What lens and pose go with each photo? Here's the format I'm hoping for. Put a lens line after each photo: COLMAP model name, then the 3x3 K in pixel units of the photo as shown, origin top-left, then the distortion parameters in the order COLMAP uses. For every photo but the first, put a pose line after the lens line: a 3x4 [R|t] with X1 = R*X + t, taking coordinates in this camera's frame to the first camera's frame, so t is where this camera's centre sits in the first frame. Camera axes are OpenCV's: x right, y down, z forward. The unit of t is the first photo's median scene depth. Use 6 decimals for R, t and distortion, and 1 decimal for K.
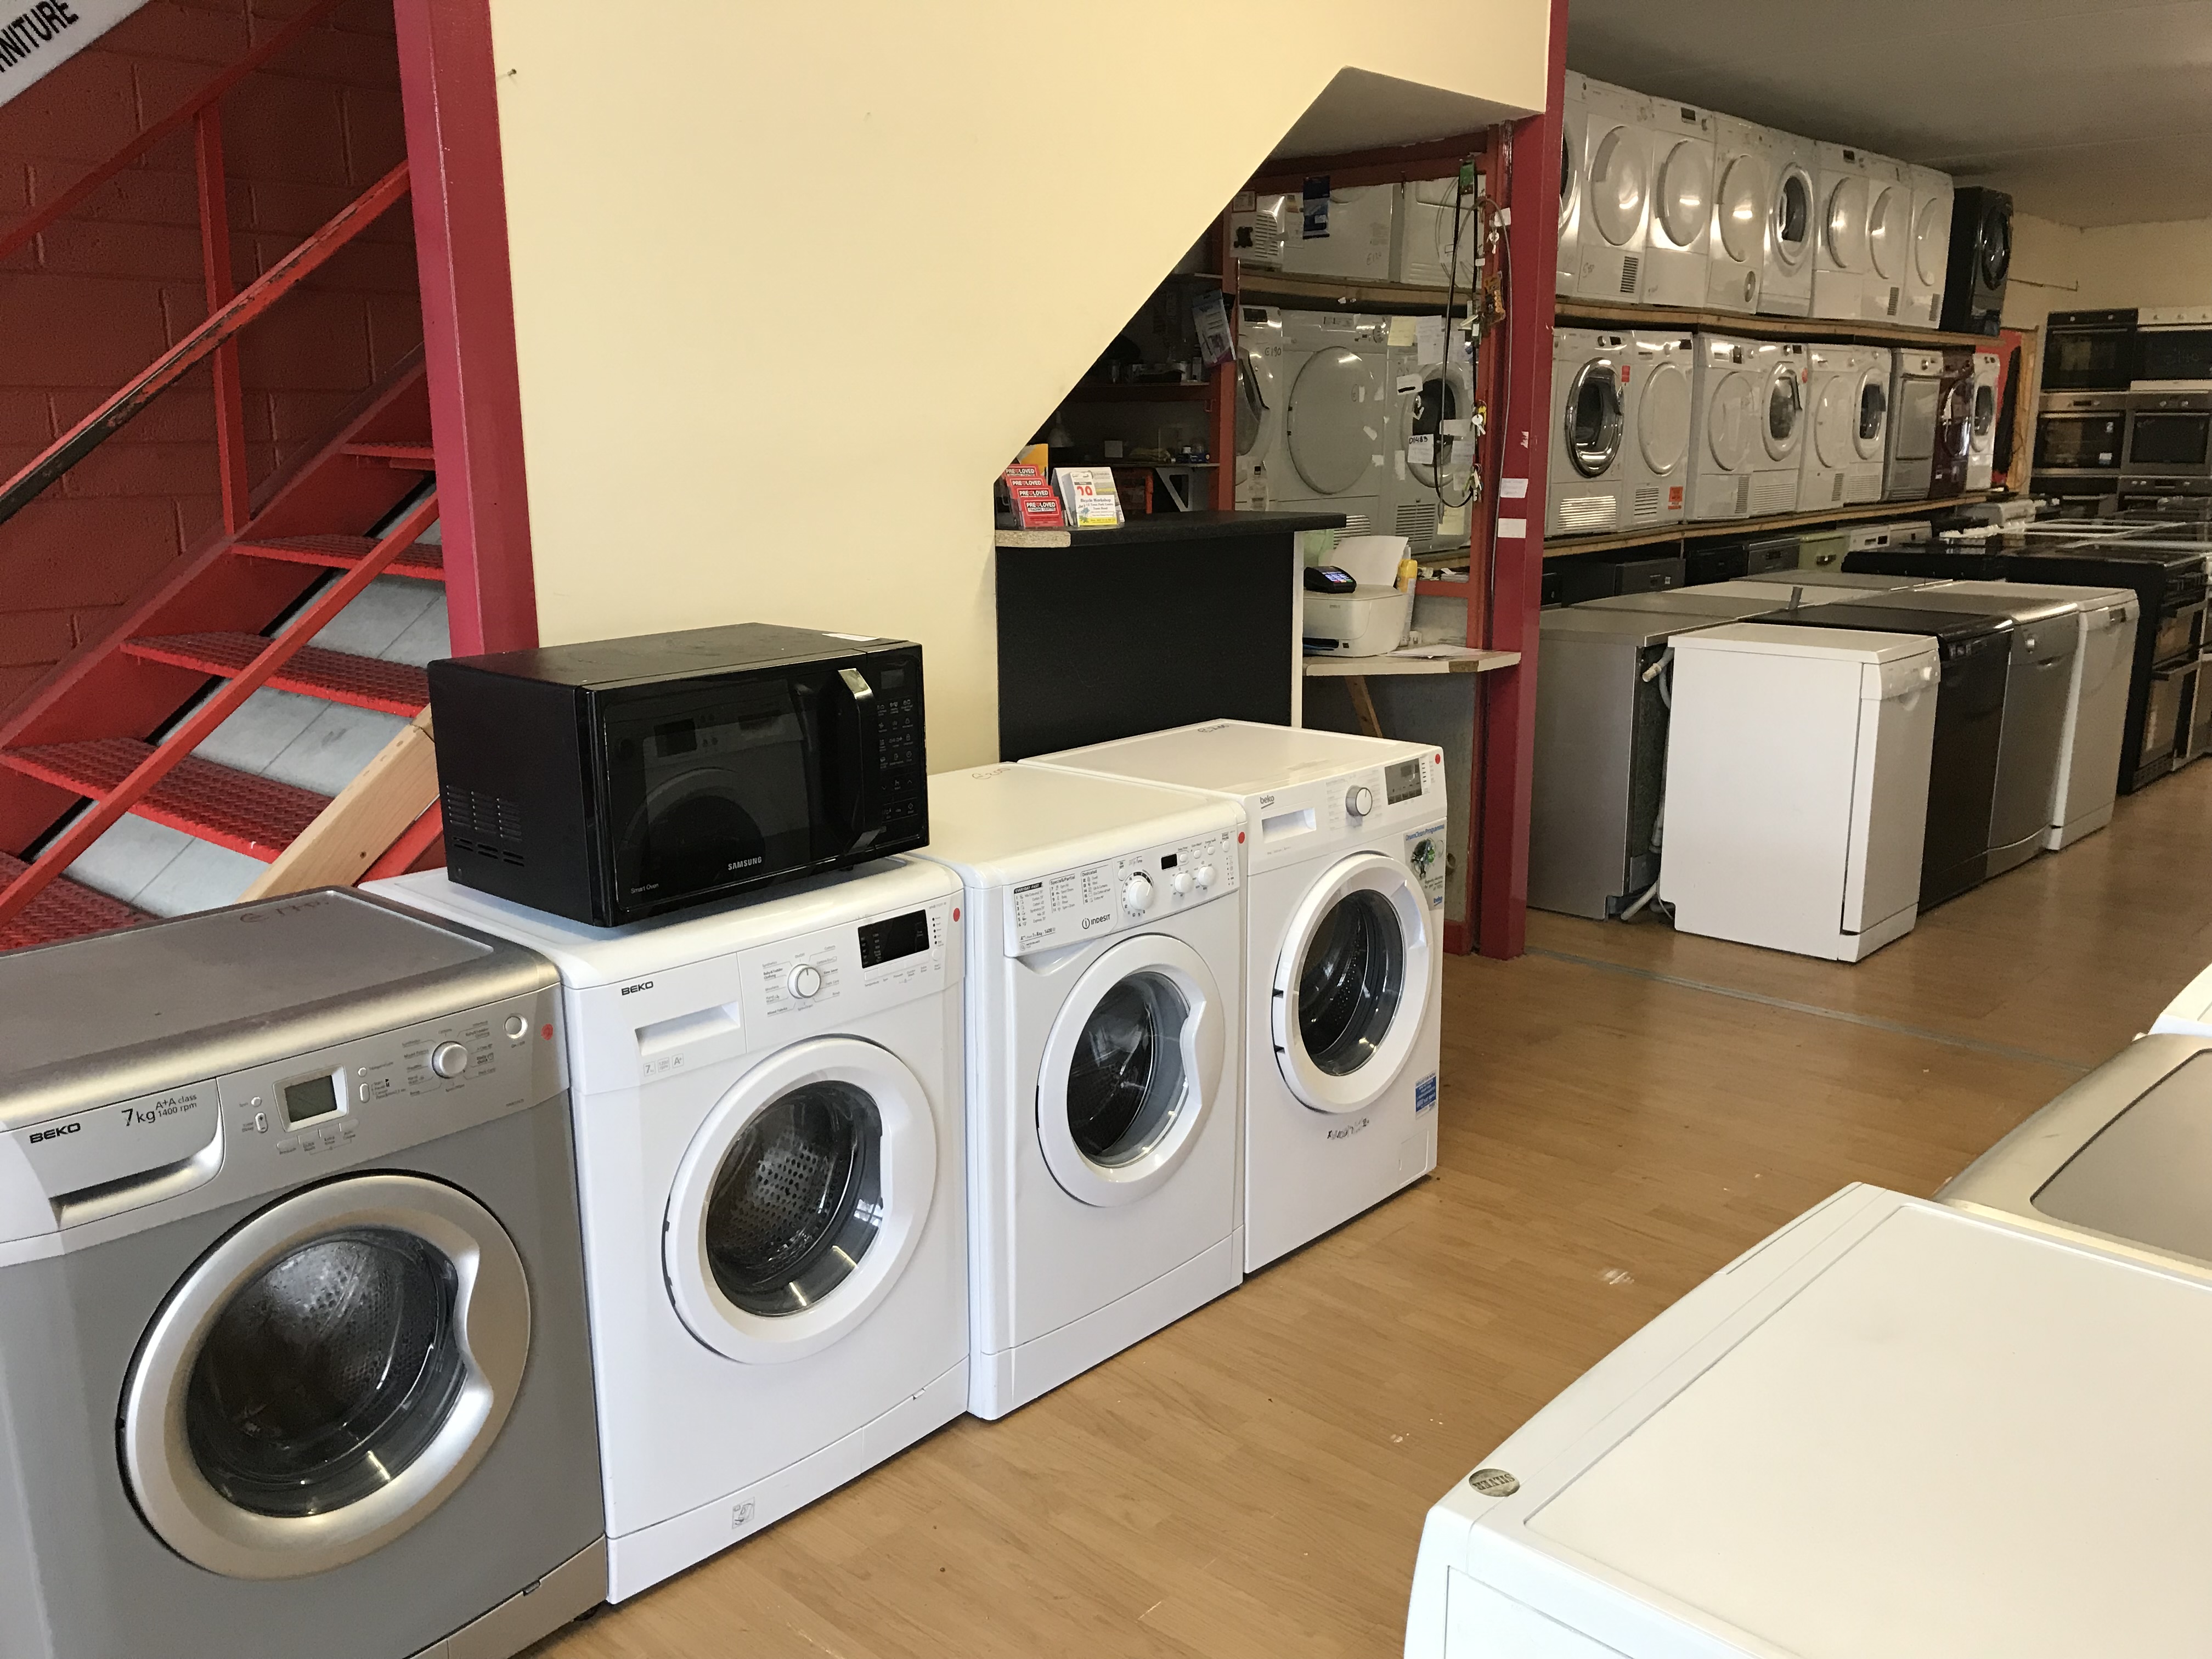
lens RADIAL K [[1834.9, 0, 1095.5], [0, 1834.9, 819.3], [0, 0, 1]] dist [0.028232, -0.017657]
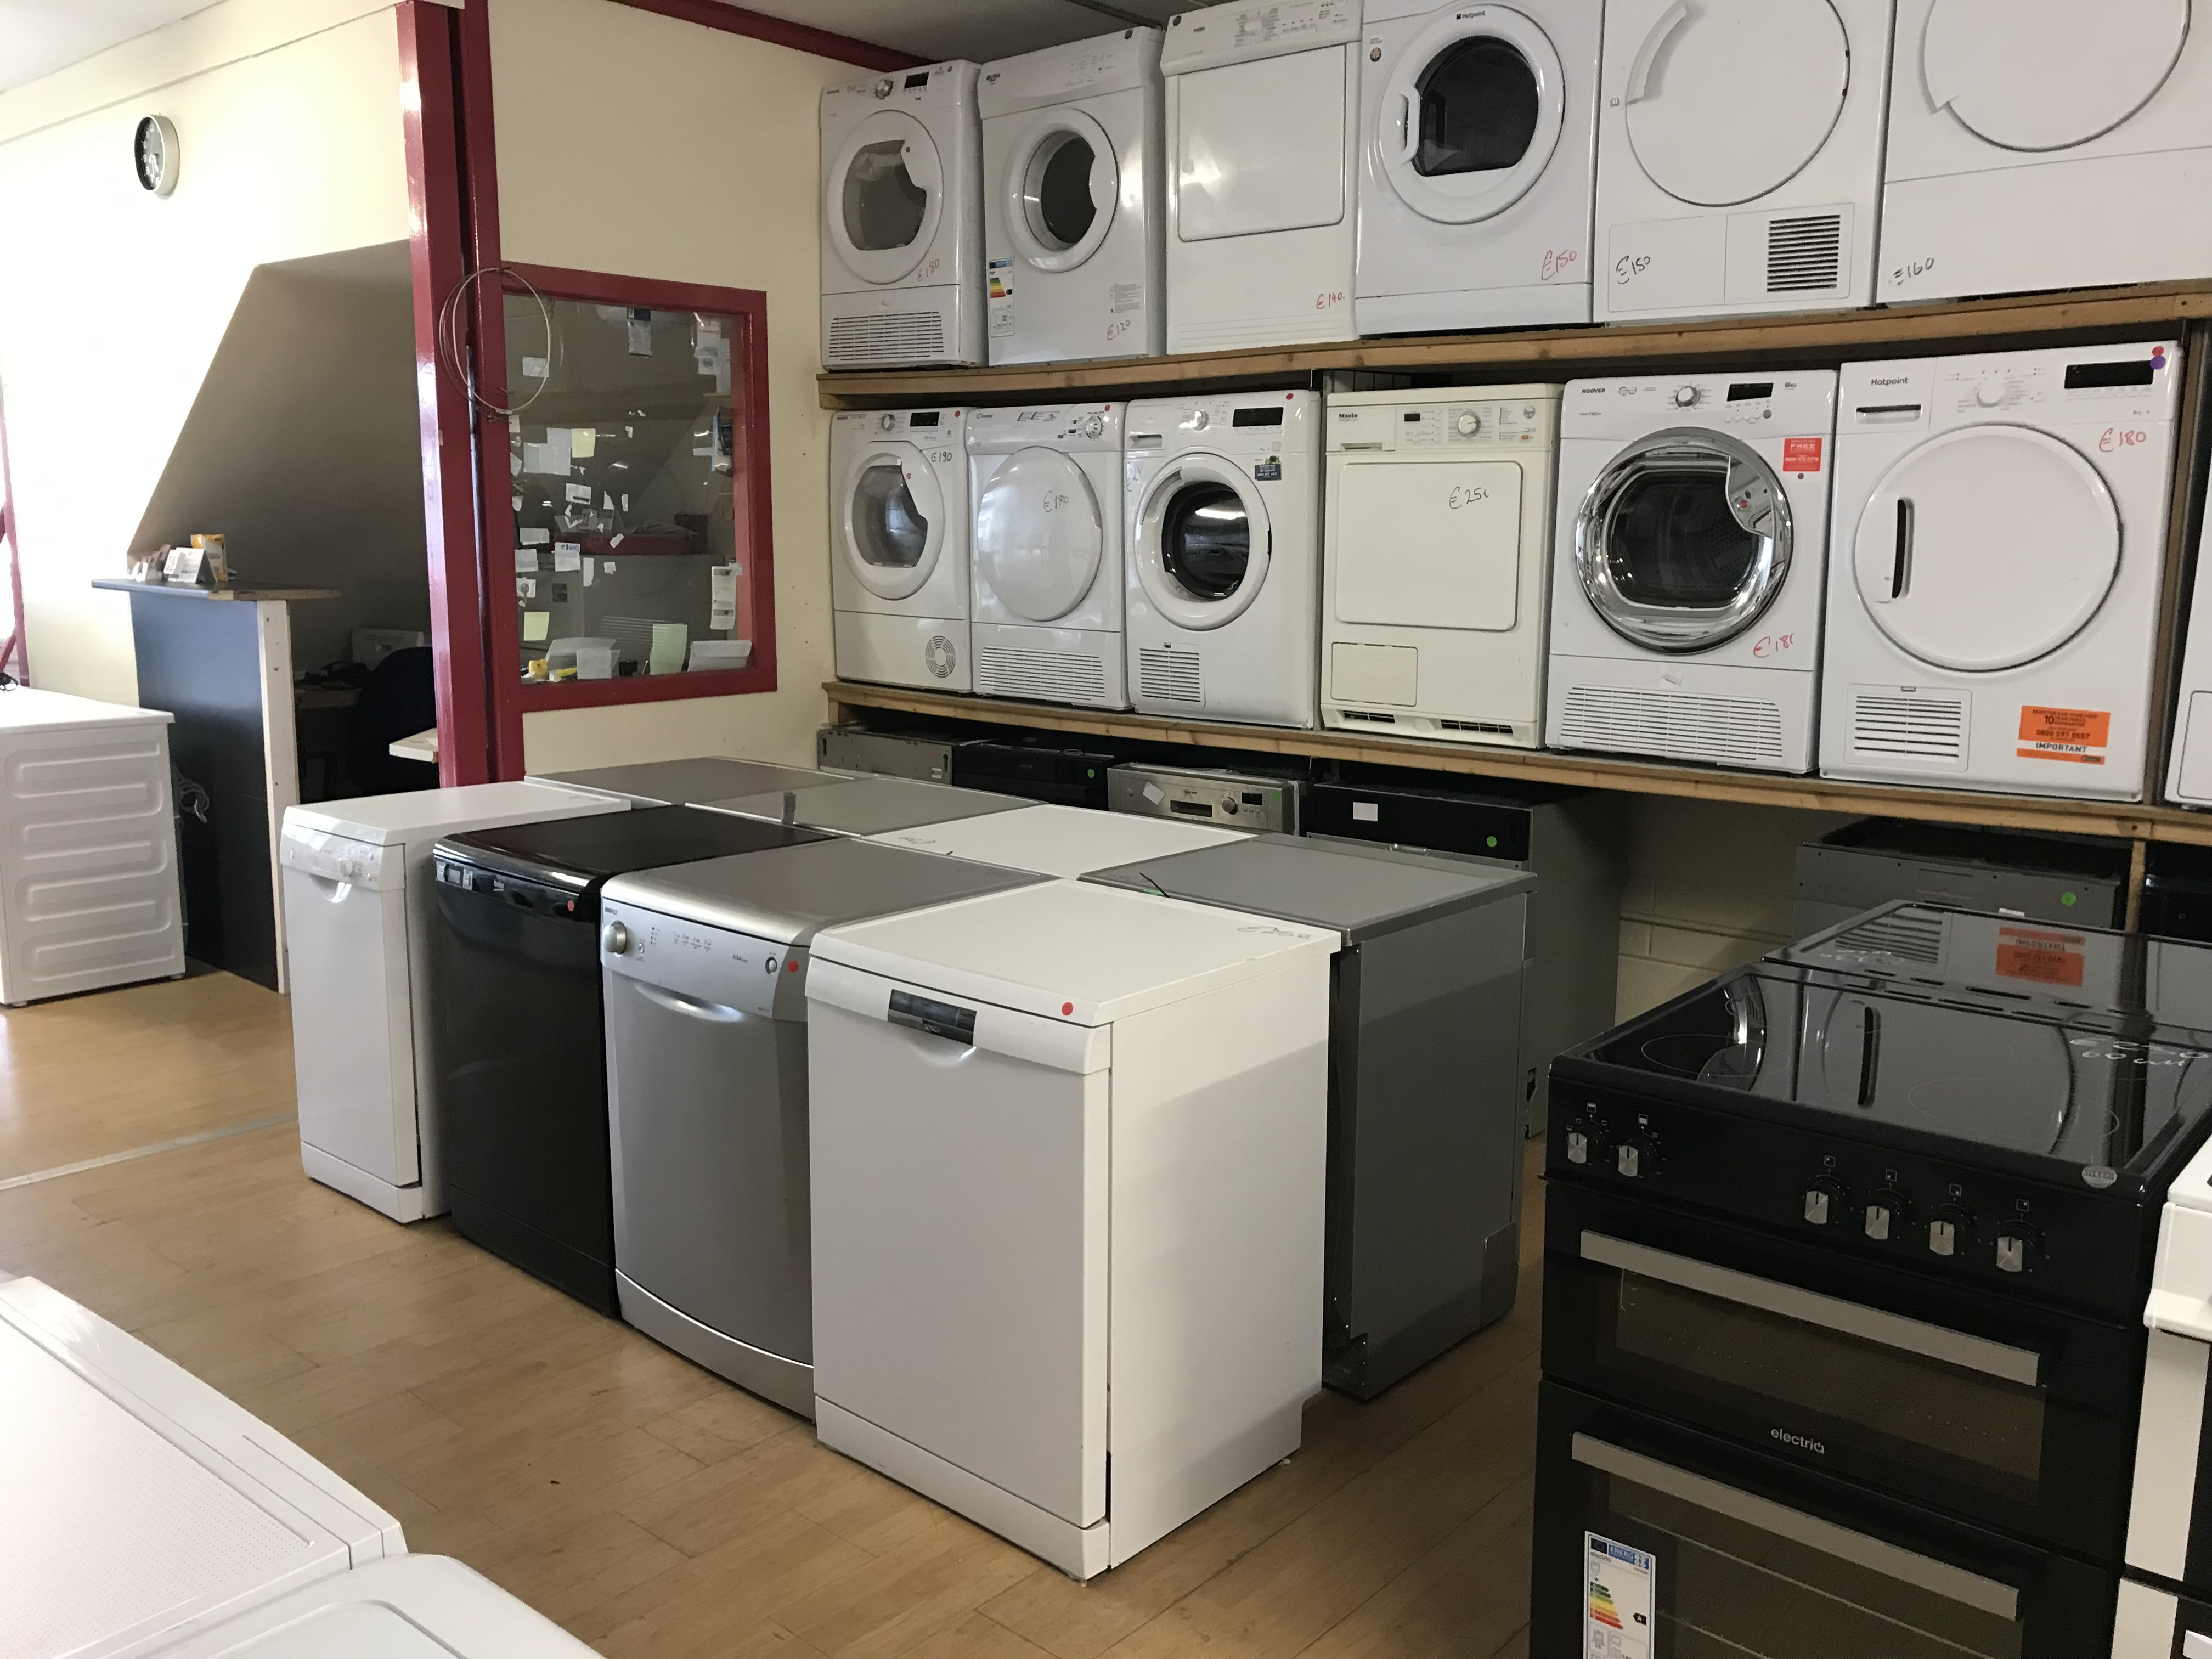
lens RADIAL K [[1834.9, 0, 1103.6], [0, 1834.9, 826.3], [0, 0, 1]] dist [0.028232, -0.017657]
pose [[0.034975, 0.162626, -0.986068, 0.766471], [-0.224133, 0.962814, 0.150841, -0.177394], [0.973931, 0.215734, 0.070124, 0.797659]]
